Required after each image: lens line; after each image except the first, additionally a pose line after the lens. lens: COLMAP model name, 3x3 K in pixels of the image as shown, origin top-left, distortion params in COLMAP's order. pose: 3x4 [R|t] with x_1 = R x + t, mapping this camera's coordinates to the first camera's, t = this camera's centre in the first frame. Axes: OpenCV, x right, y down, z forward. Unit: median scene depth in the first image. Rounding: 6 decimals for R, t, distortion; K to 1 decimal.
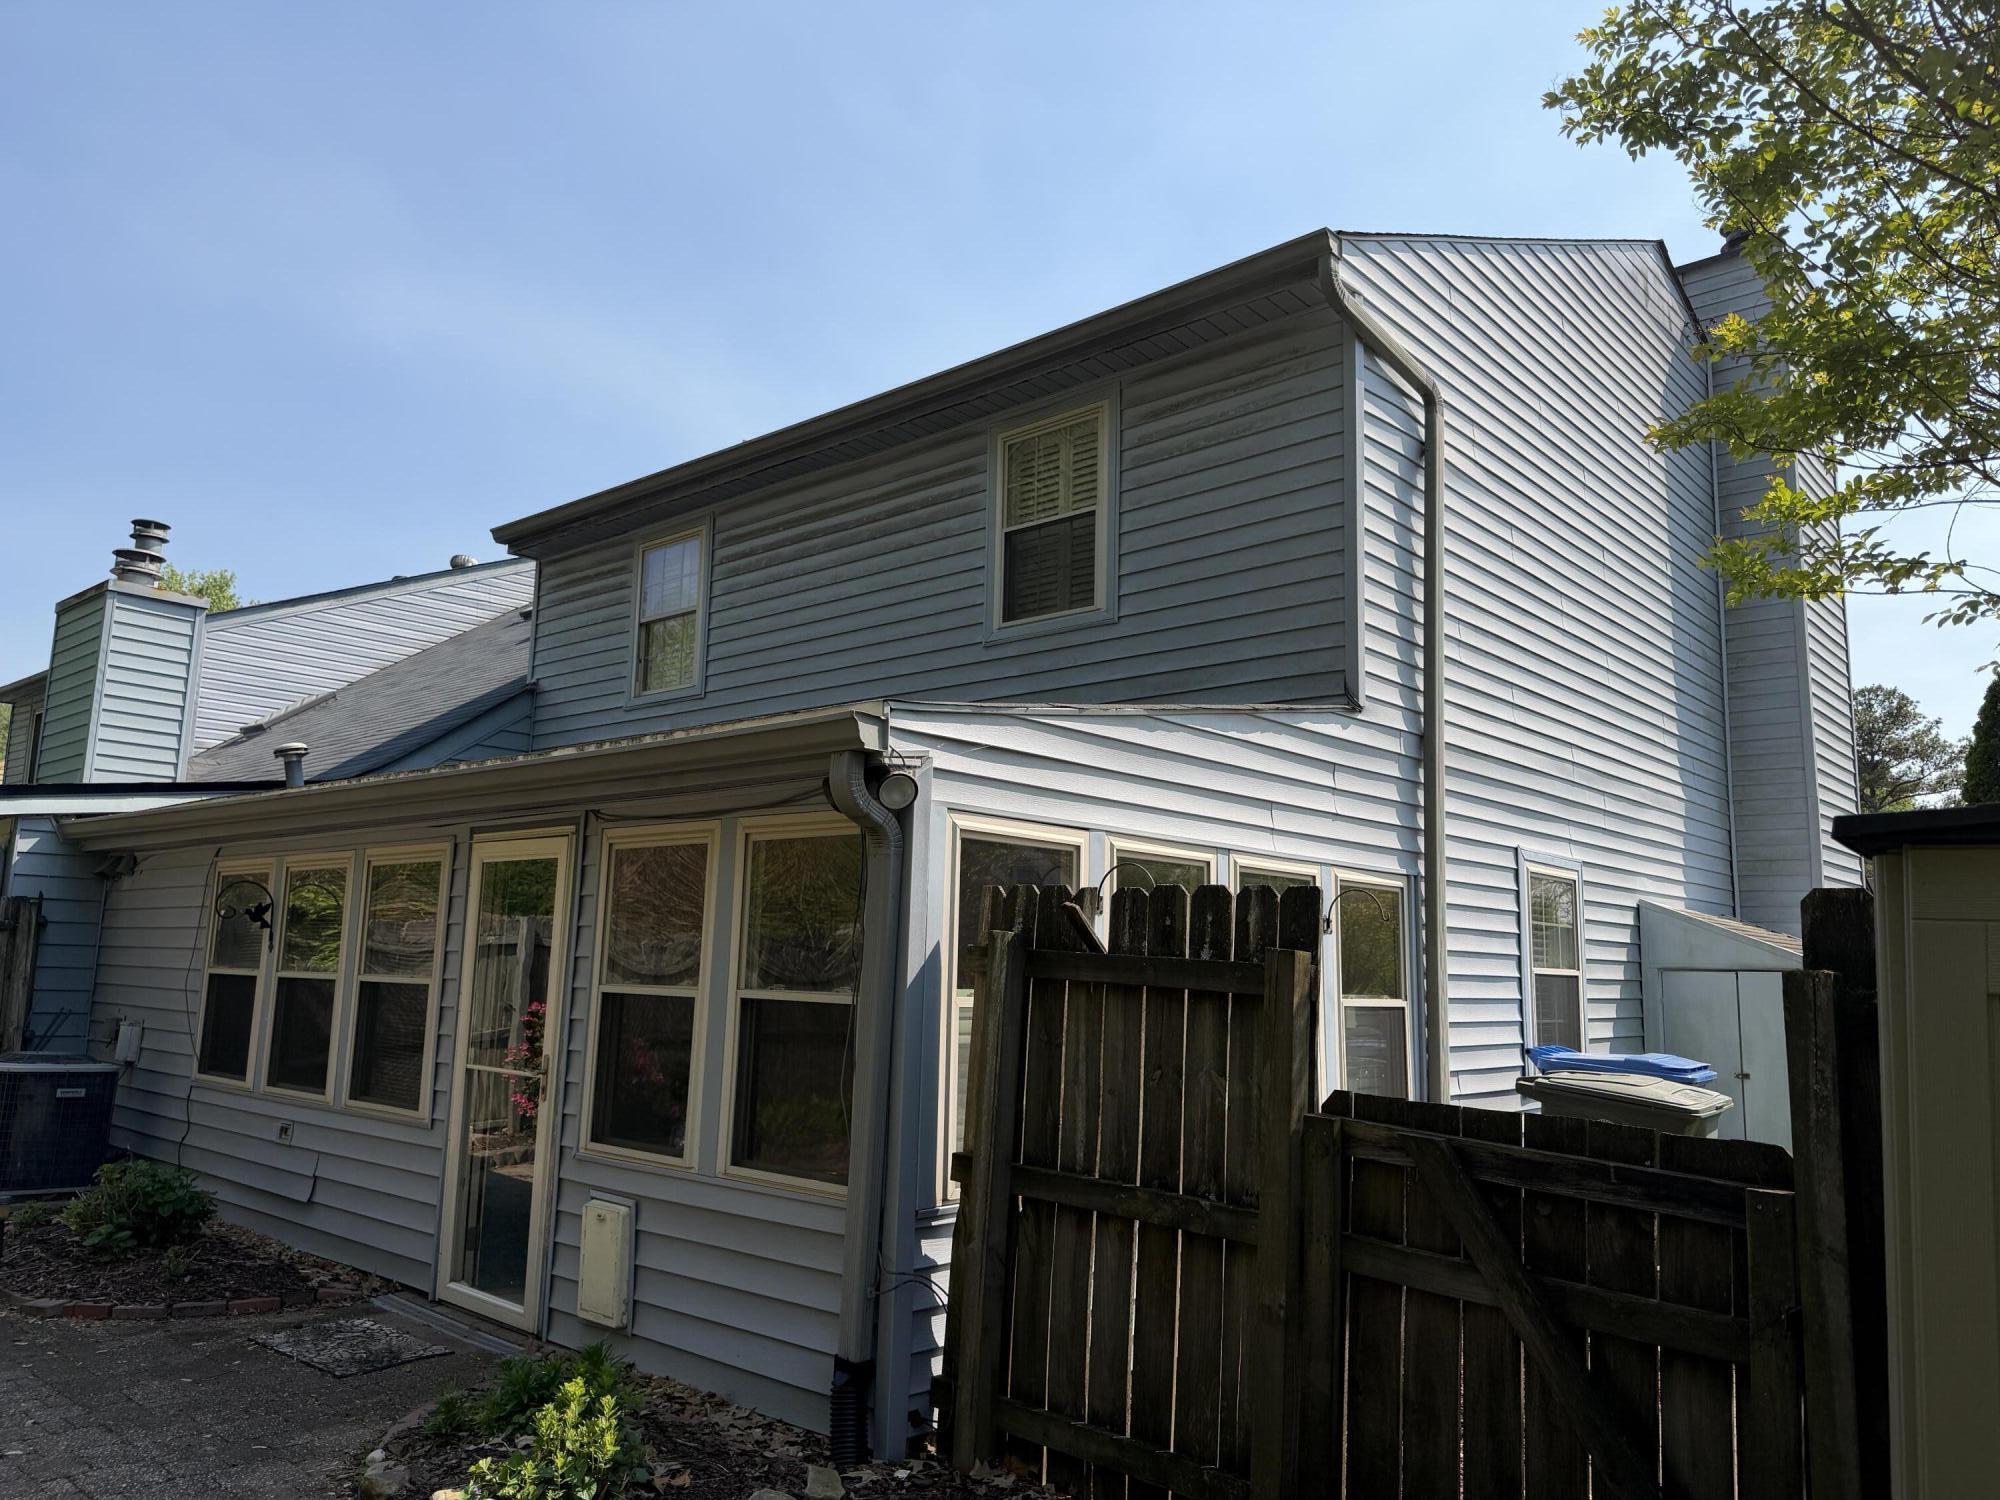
lens RADIAL K [[1428.2, 0, 1000.0], [0, 1428.2, 750.0], [0, 0, 1]] dist [-0.004312, -0.001596]
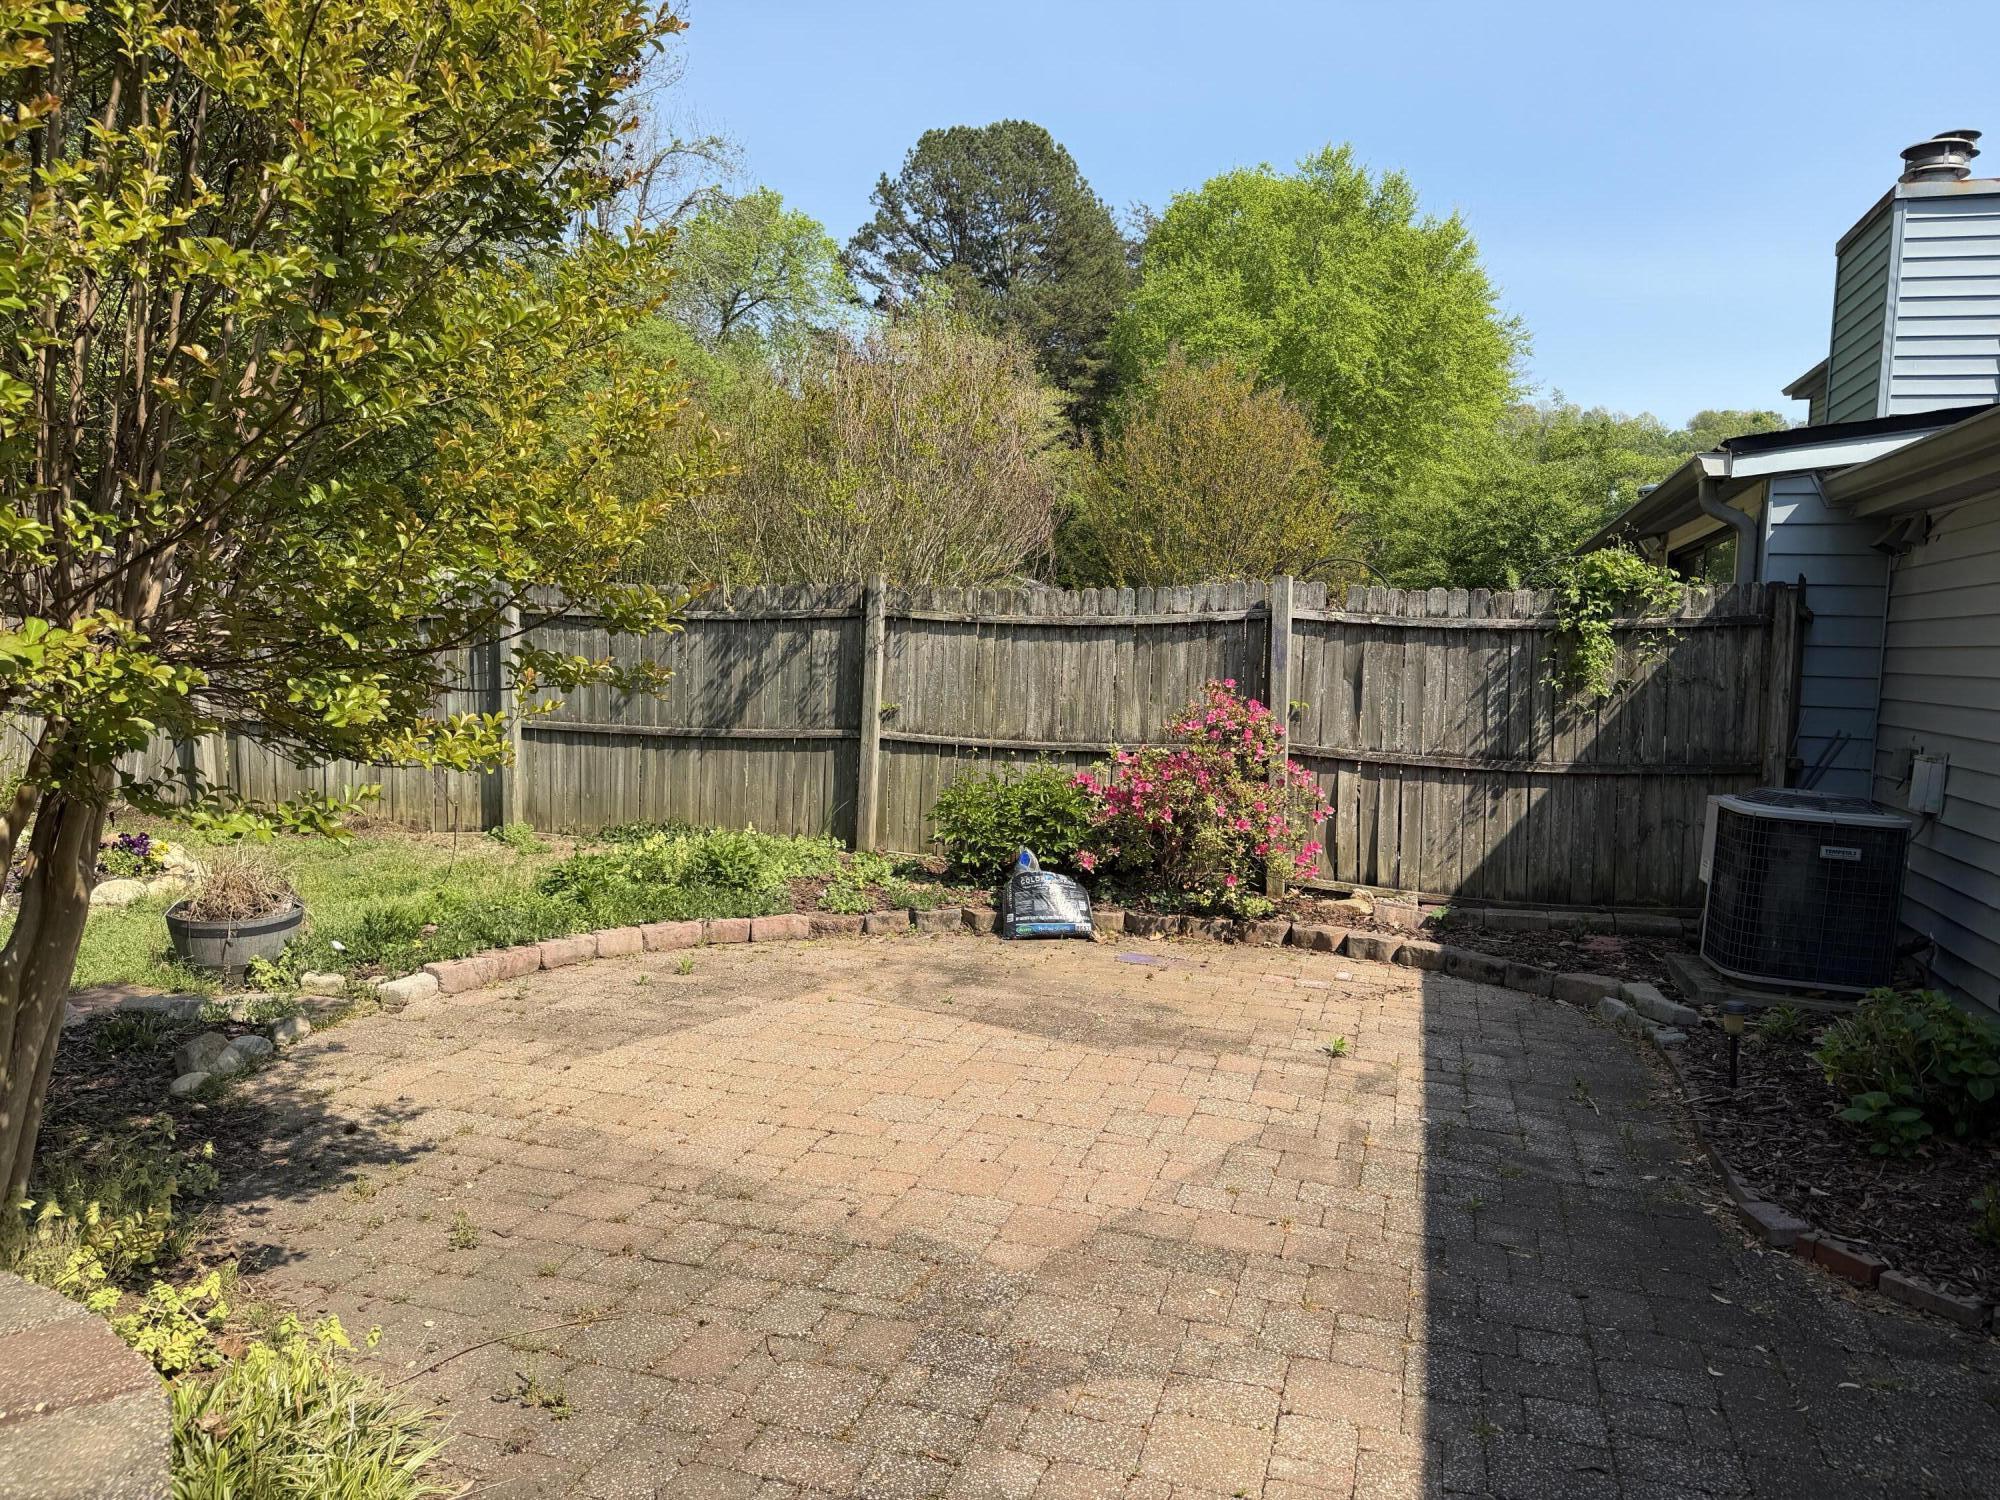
lens RADIAL K [[1428.2, 0, 1000.0], [0, 1428.2, 750.0], [0, 0, 1]] dist [-0.004312, -0.001596]
pose [[0.419378, 0.058176, -0.905946, -0.169644], [0.118437, 0.985909, 0.118137, 0.051863], [0.900053, -0.156842, 0.406578, 0.306252]]
